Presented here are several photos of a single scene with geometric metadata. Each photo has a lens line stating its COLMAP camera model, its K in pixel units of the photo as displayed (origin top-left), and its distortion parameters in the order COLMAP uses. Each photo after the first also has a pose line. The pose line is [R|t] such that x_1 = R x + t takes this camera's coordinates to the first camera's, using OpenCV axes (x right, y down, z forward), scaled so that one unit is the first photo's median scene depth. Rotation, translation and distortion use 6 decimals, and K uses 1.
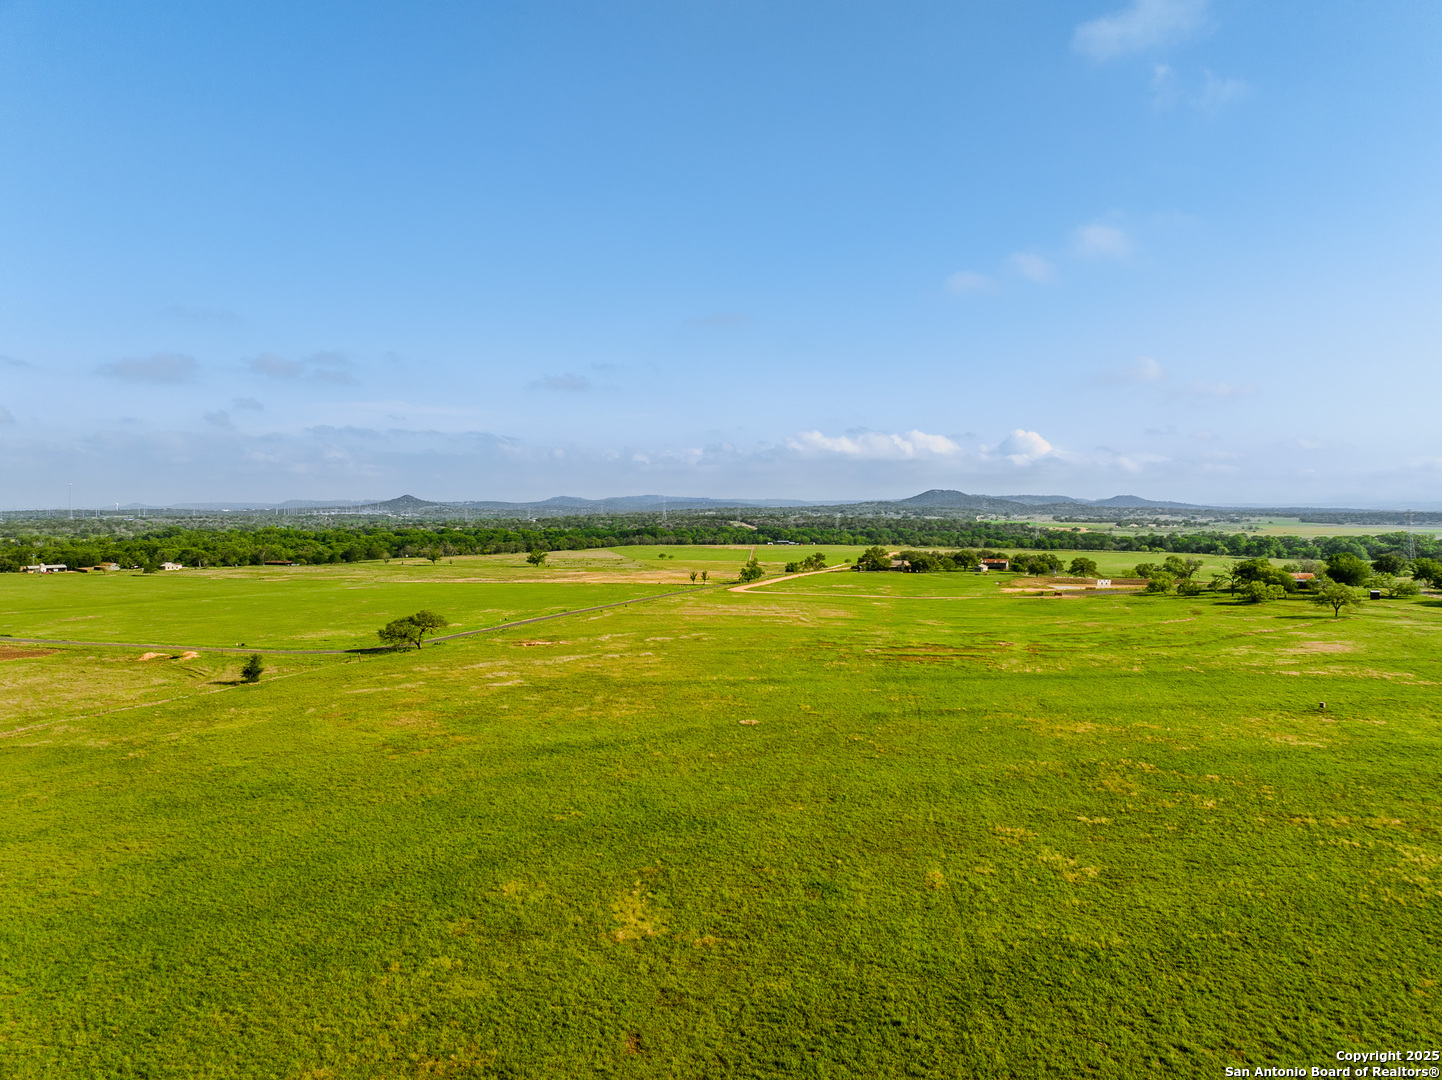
lens RADIAL K [[1026.6, 0, 727.6], [0, 1026.6, 534.6], [0, 0, 1]] dist [-0.031784, 0.010421]
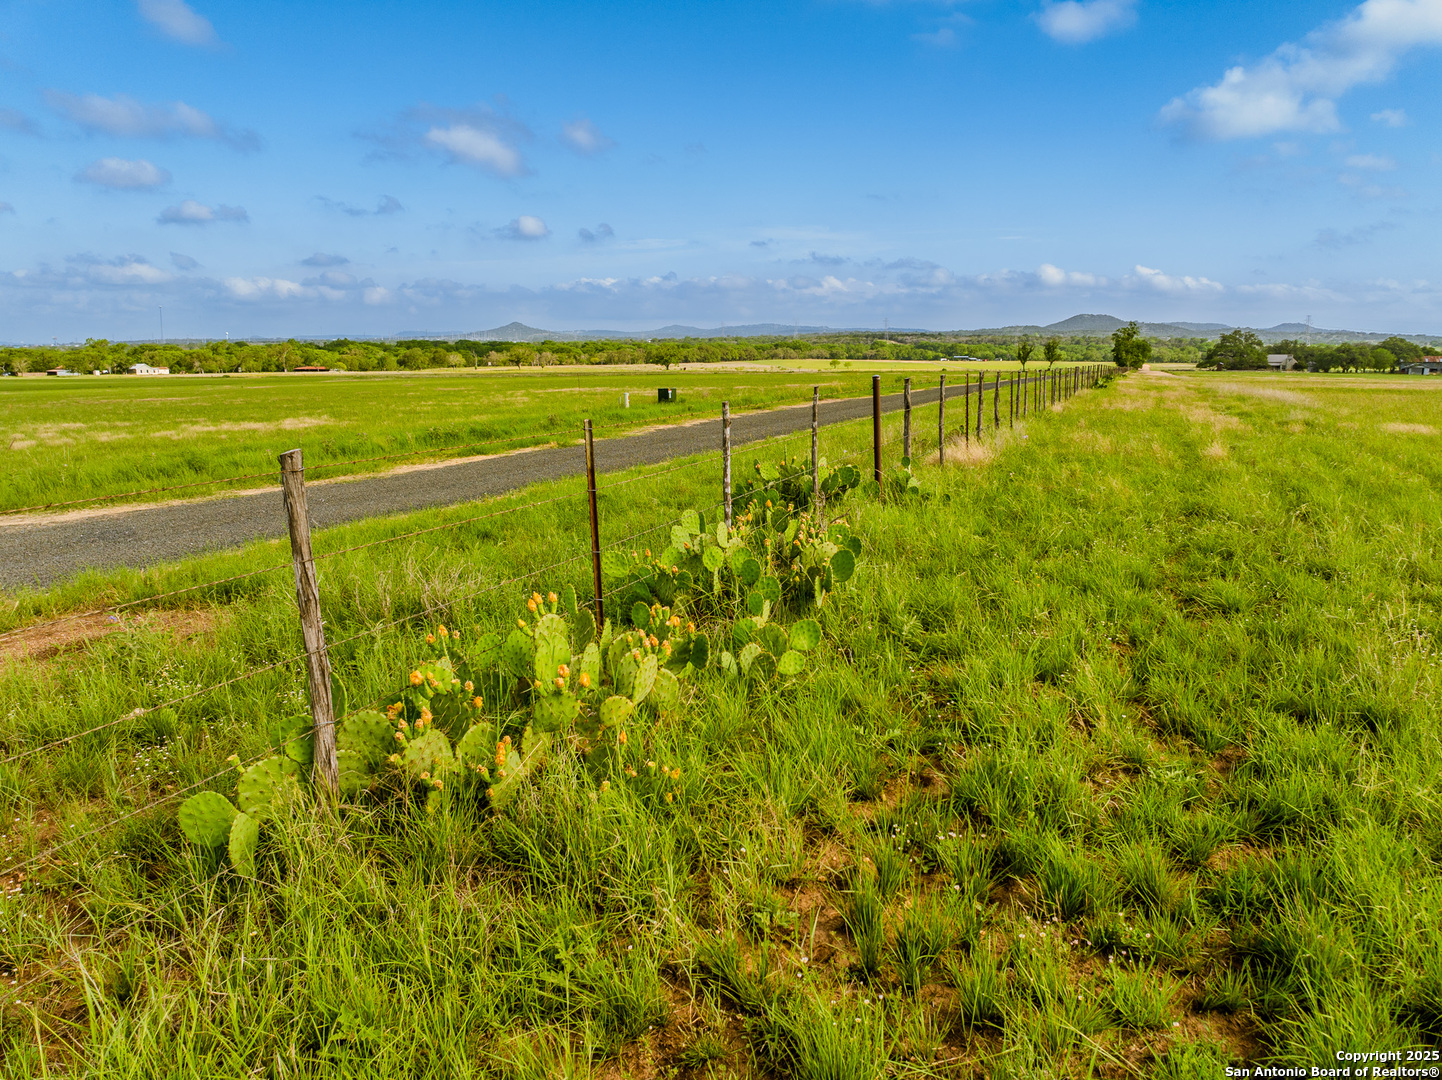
lens RADIAL K [[1026.6, 0, 723.7], [0, 1026.6, 537.5], [0, 0, 1]] dist [-0.031784, 0.010421]
pose [[0.993864, 0.017548, -0.109211, -0.074219], [0.000369, 0.986805, 0.161913, 0.030522], [0.110611, -0.160960, 0.980743, 0.329083]]
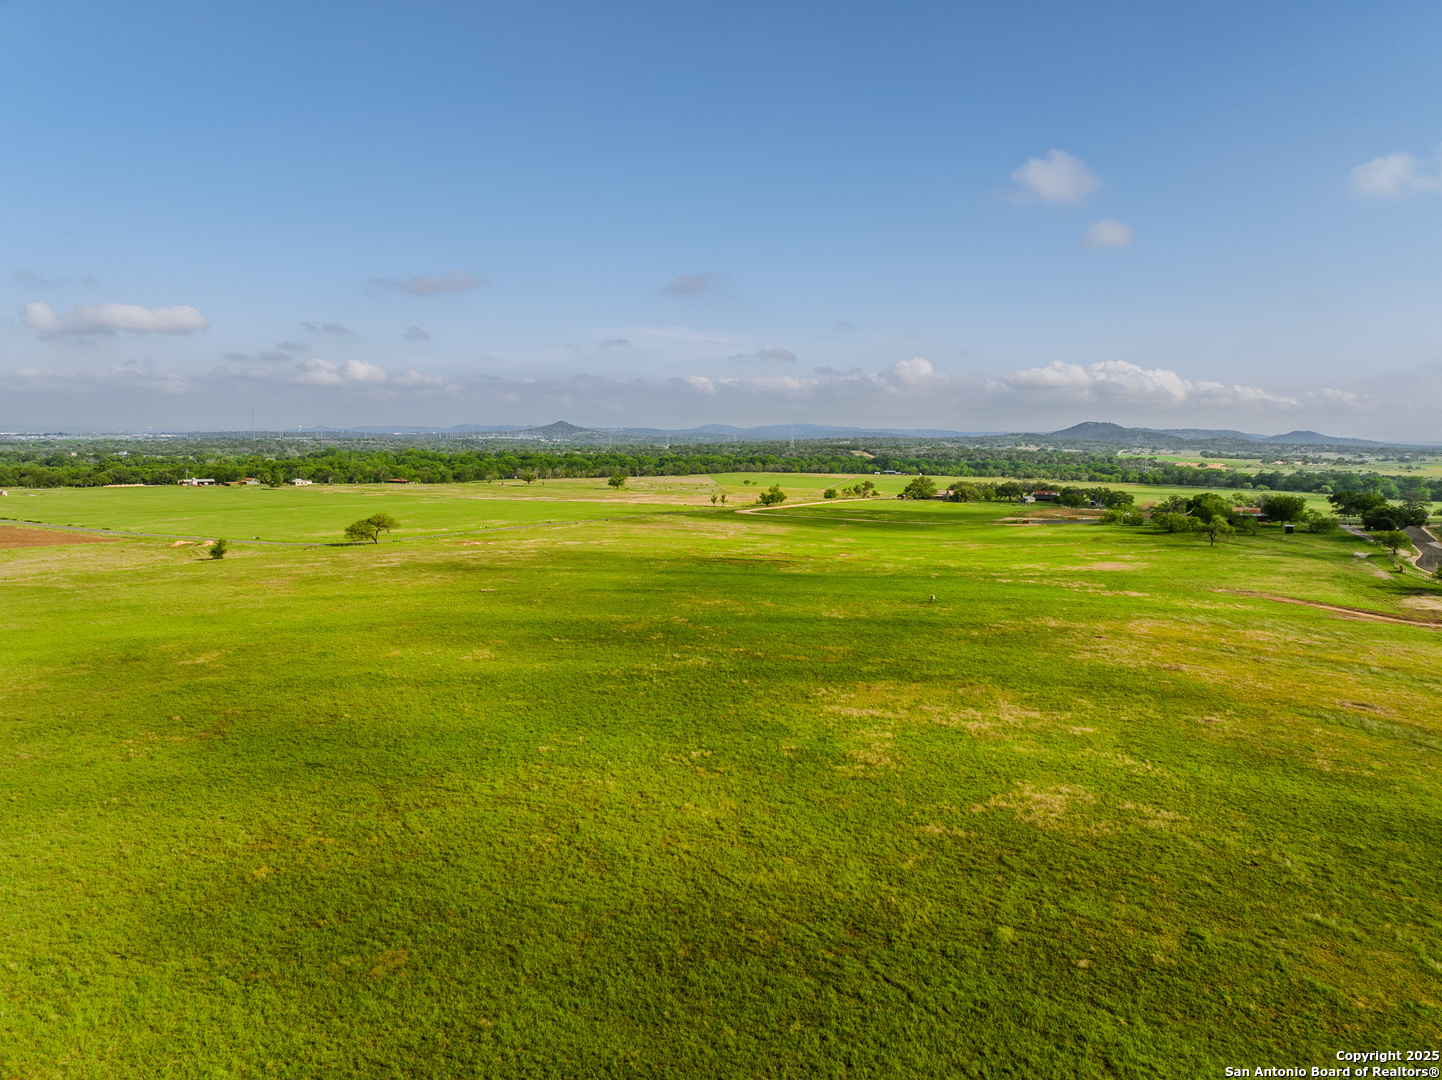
lens RADIAL K [[1026.6, 0, 731.2], [0, 1026.6, 531.5], [0, 0, 1]] dist [-0.031784, 0.010421]
pose [[0.988566, 0.027440, -0.148271, 0.095294], [-0.017563, 0.997564, 0.067516, 0.000582], [0.149762, -0.064140, 0.986639, -0.056131]]
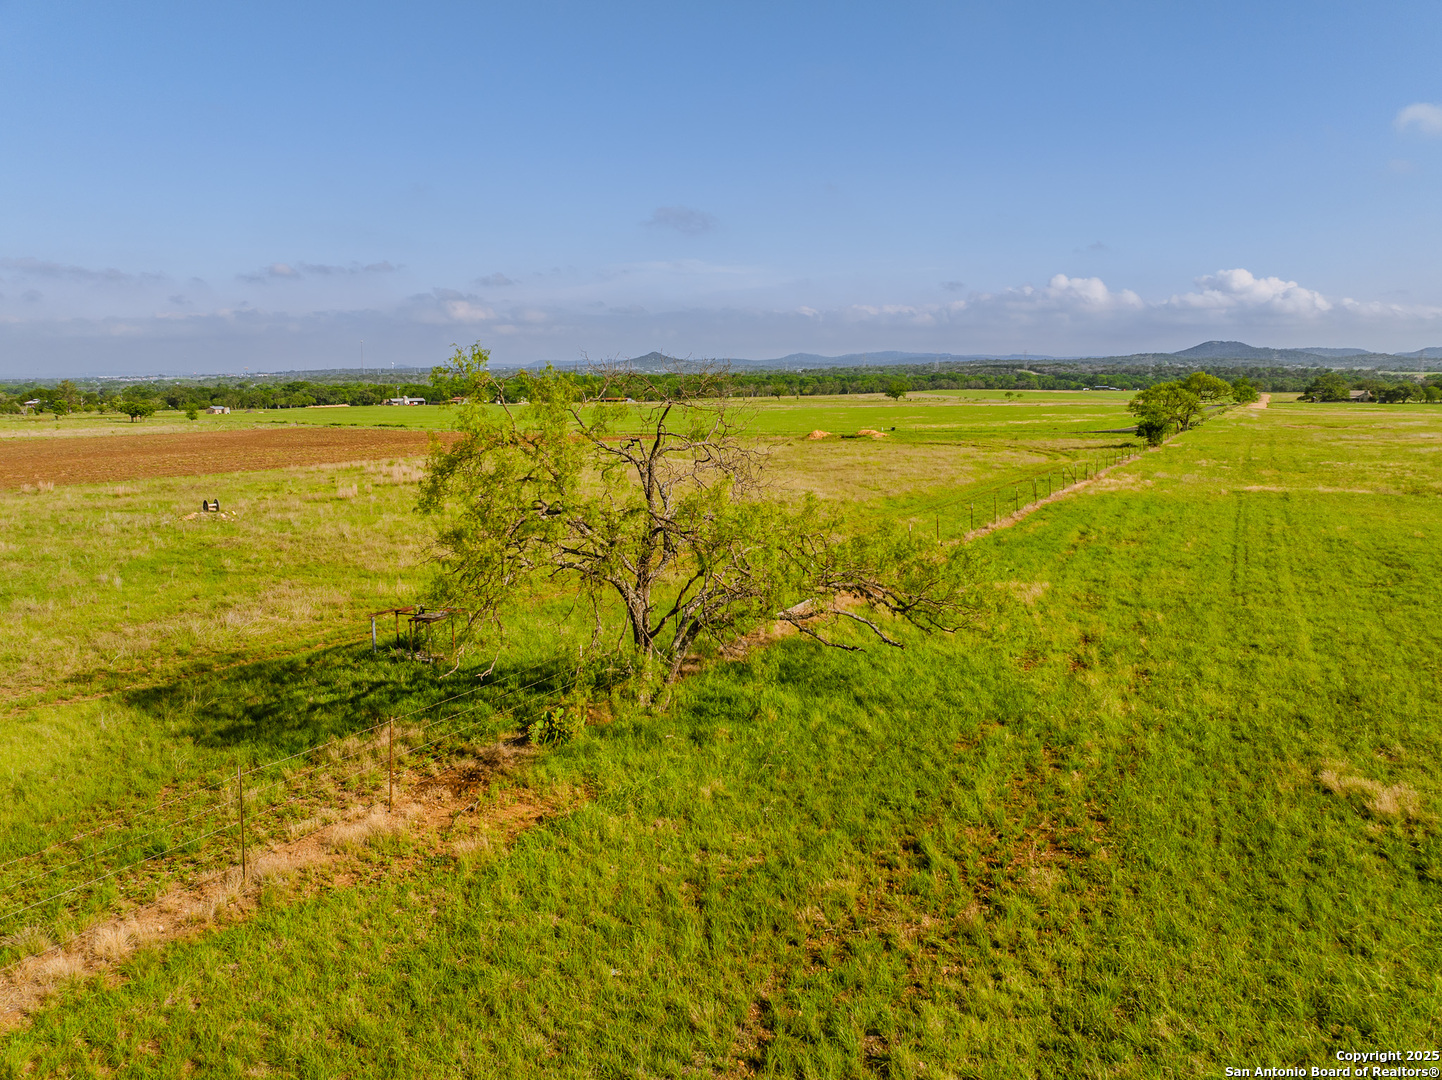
lens RADIAL K [[1026.6, 0, 729.6], [0, 1026.6, 541.6], [0, 0, 1]] dist [-0.031784, 0.010421]
pose [[0.976839, 0.027797, -0.212161, -0.133510], [0.002495, 0.989979, 0.141193, 0.026044], [0.213960, -0.138452, 0.966981, 0.071236]]
